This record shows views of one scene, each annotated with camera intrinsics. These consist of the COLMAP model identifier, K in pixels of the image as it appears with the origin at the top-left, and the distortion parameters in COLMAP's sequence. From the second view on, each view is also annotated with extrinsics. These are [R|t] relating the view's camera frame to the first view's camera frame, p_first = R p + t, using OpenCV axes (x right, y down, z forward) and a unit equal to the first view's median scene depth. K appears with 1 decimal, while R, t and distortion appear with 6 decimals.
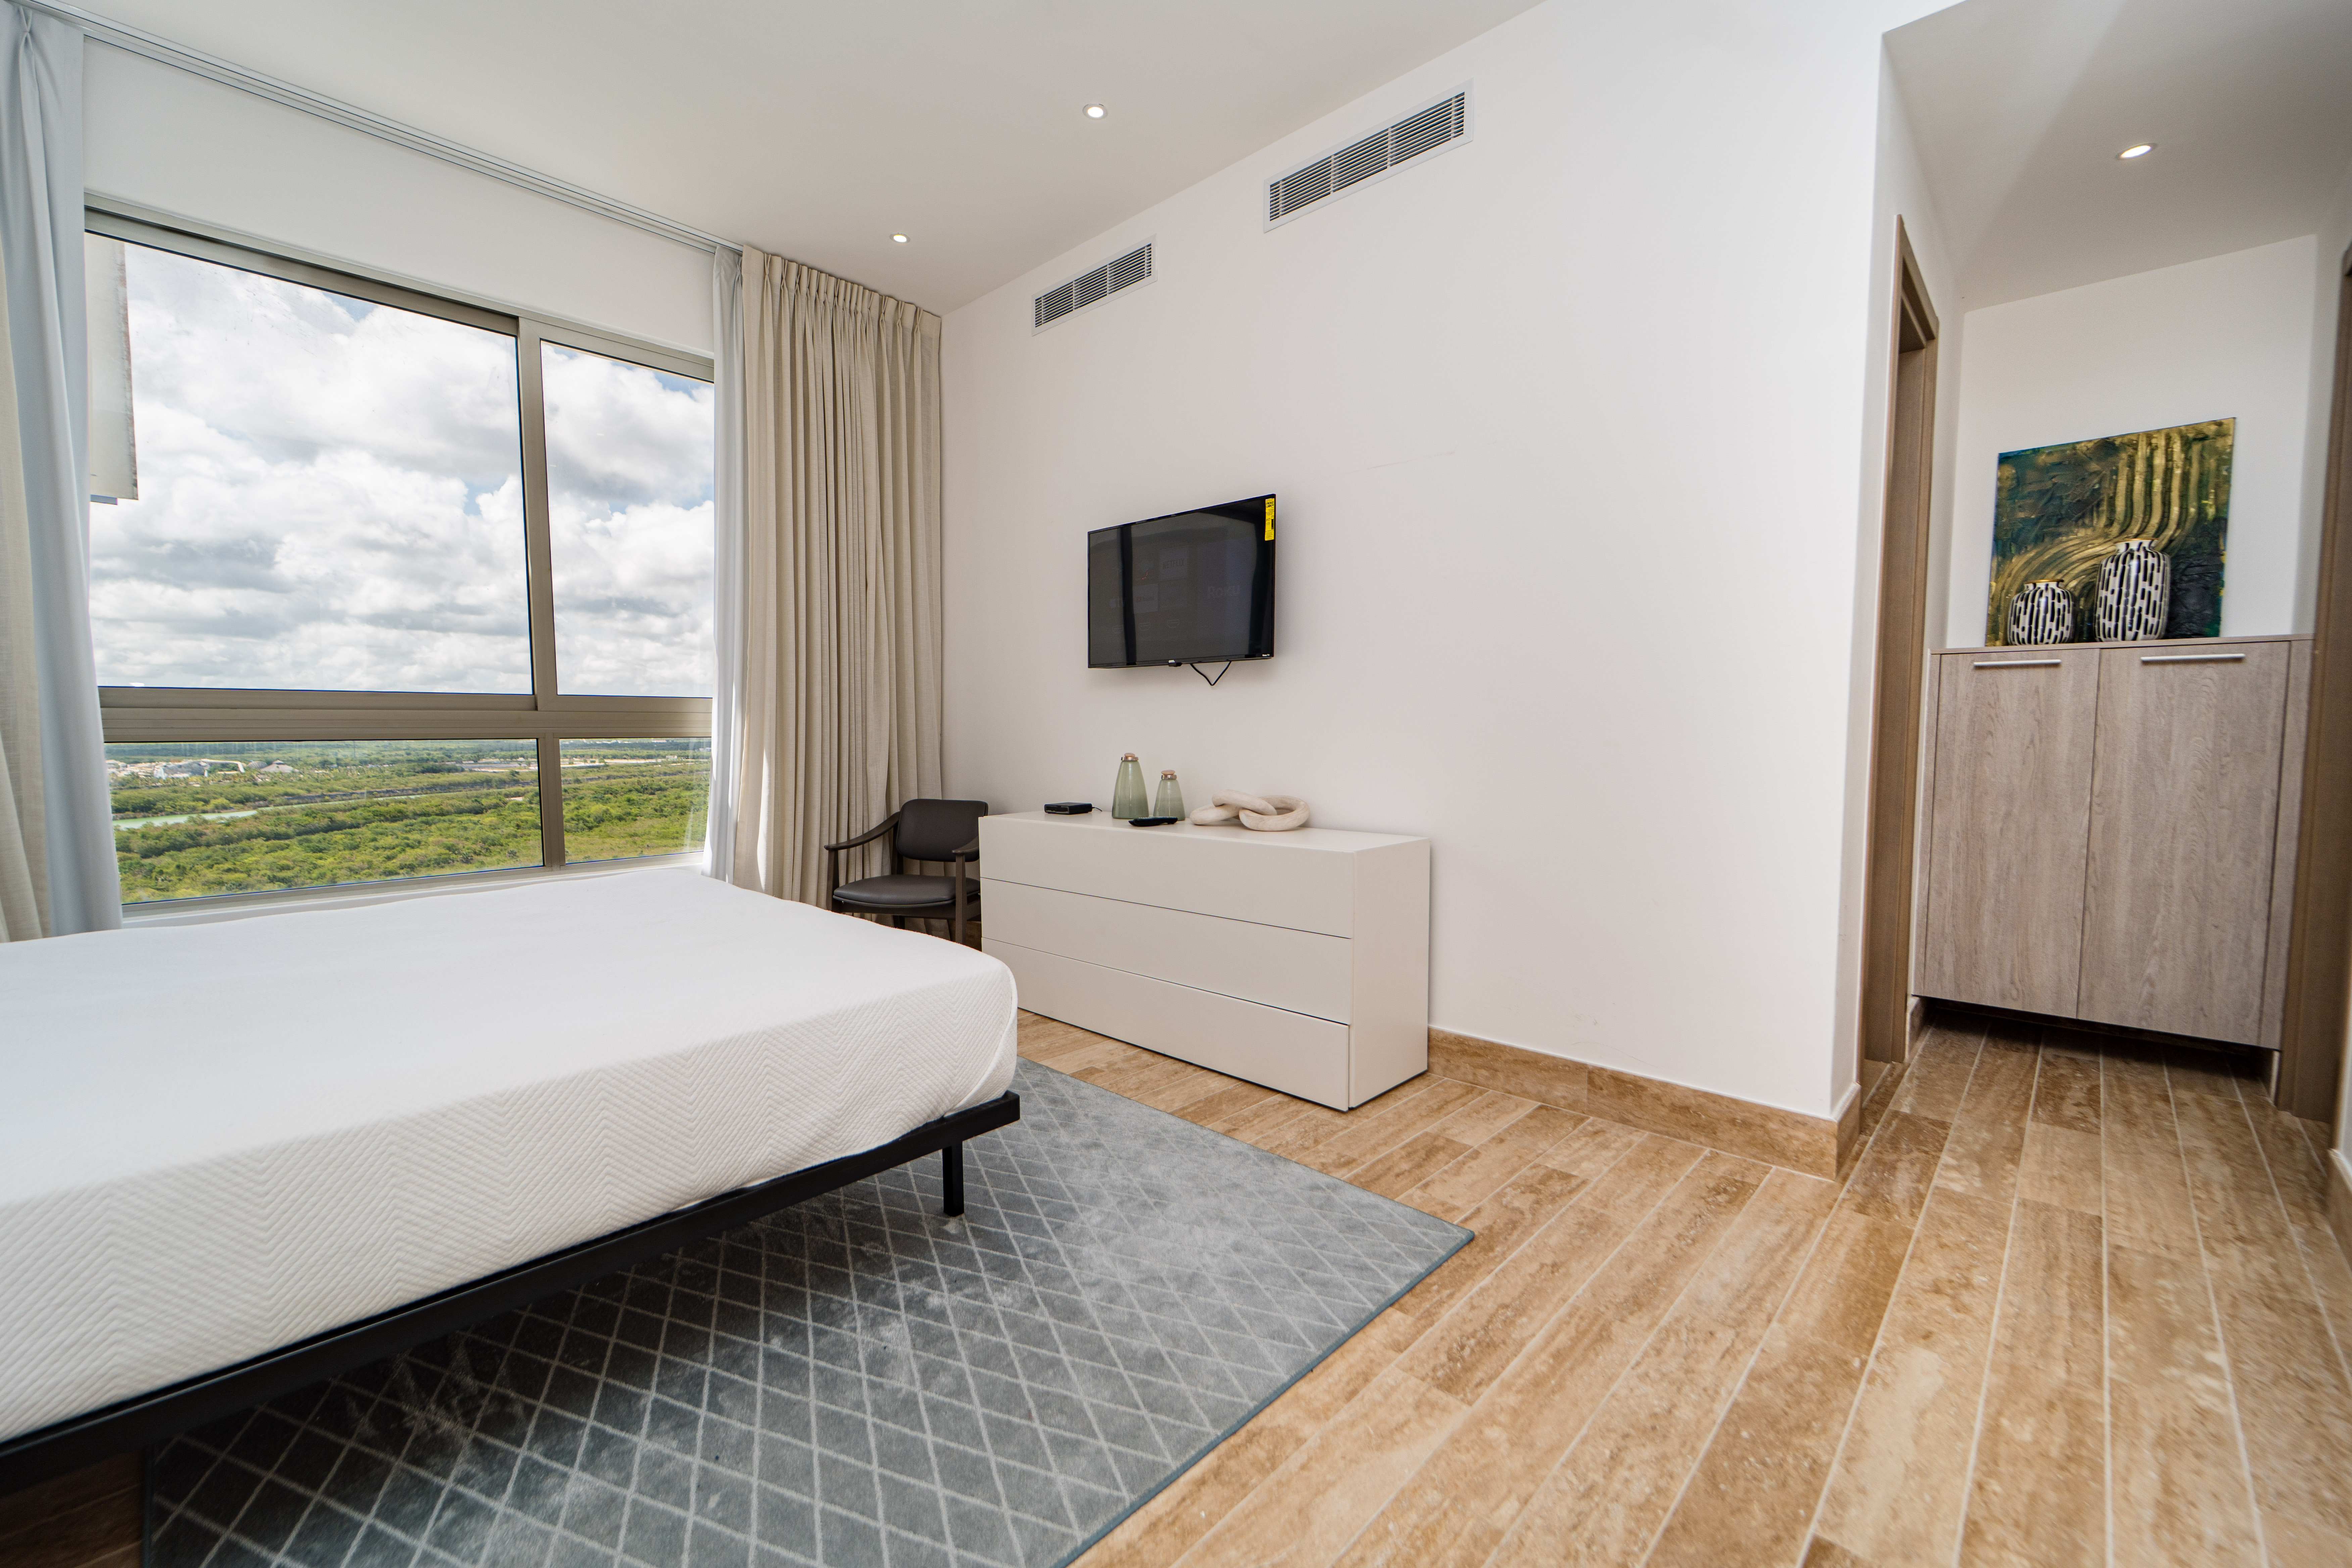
lens RADIAL K [[977.8, 0, 1224.7], [0, 977.8, 798.4], [0, 0, 1]] dist [0.005428, -0.002570]
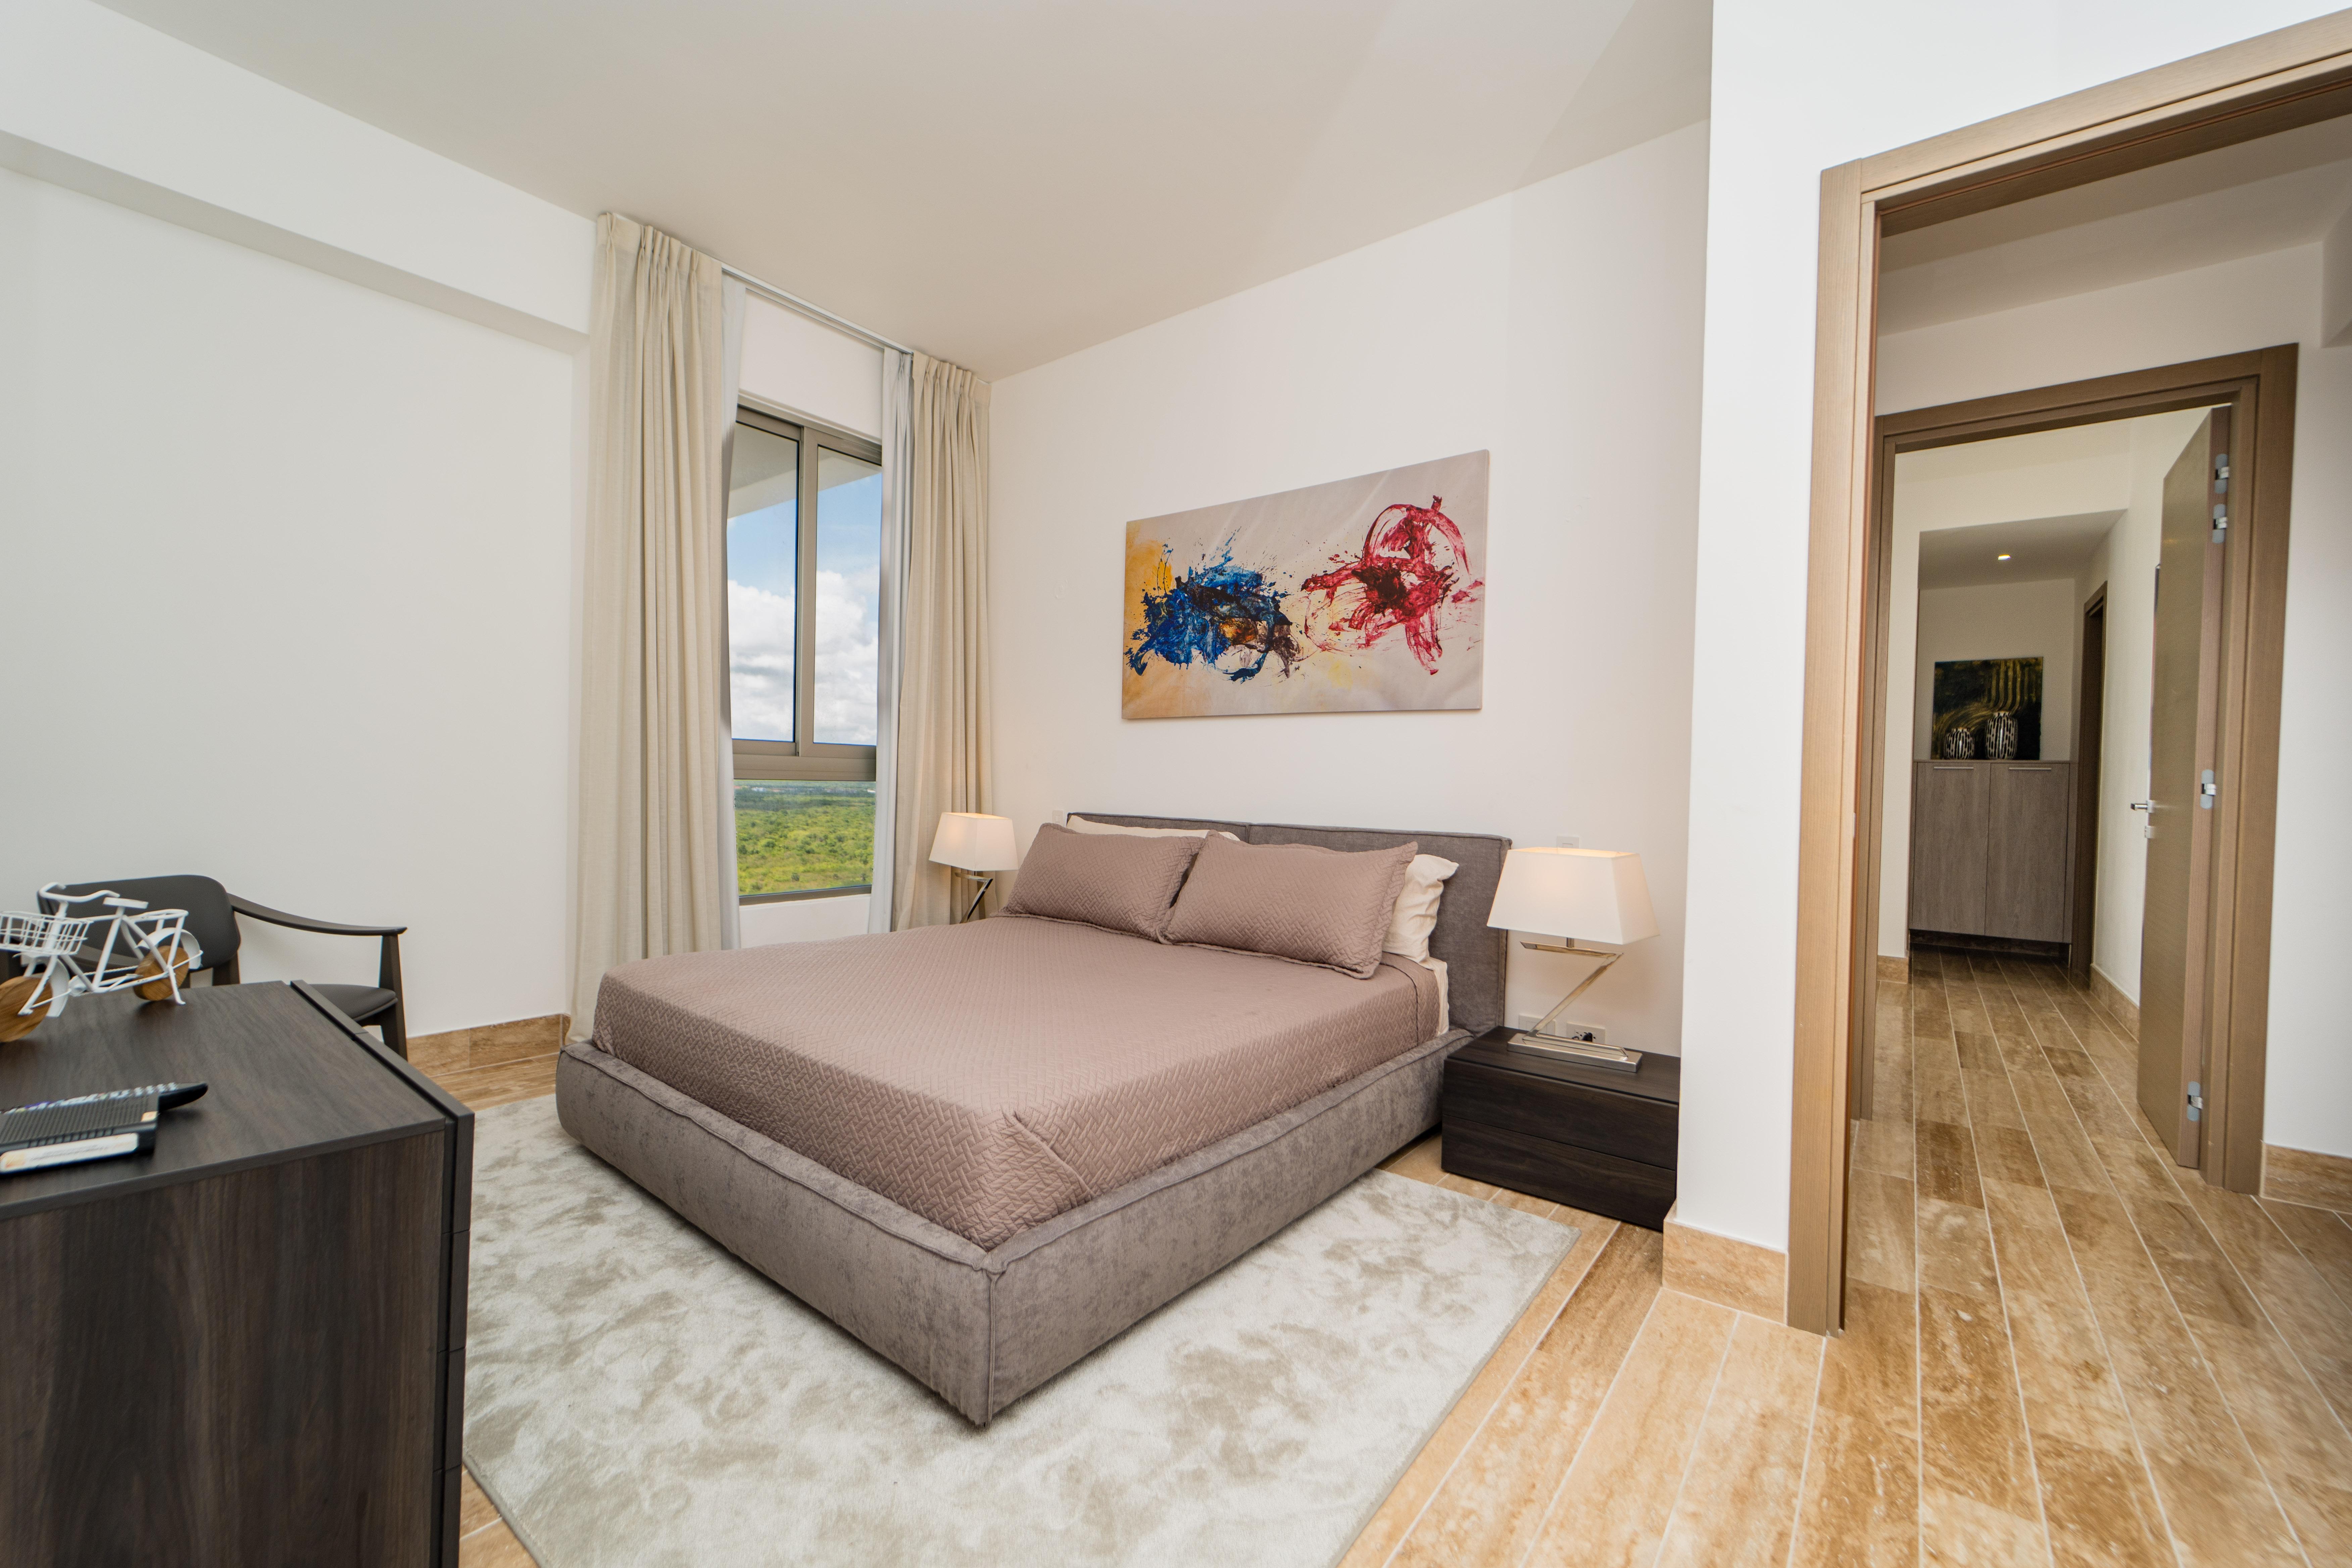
lens RADIAL K [[977.8, 0, 1184.9], [0, 977.8, 788.5], [0, 0, 1]] dist [0.005428, -0.002570]
pose [[0.995638, 0.022817, 0.090471, -1.054301], [-0.017538, 0.998121, -0.058718, 0.061937], [-0.091640, 0.056875, 0.994167, -0.970040]]
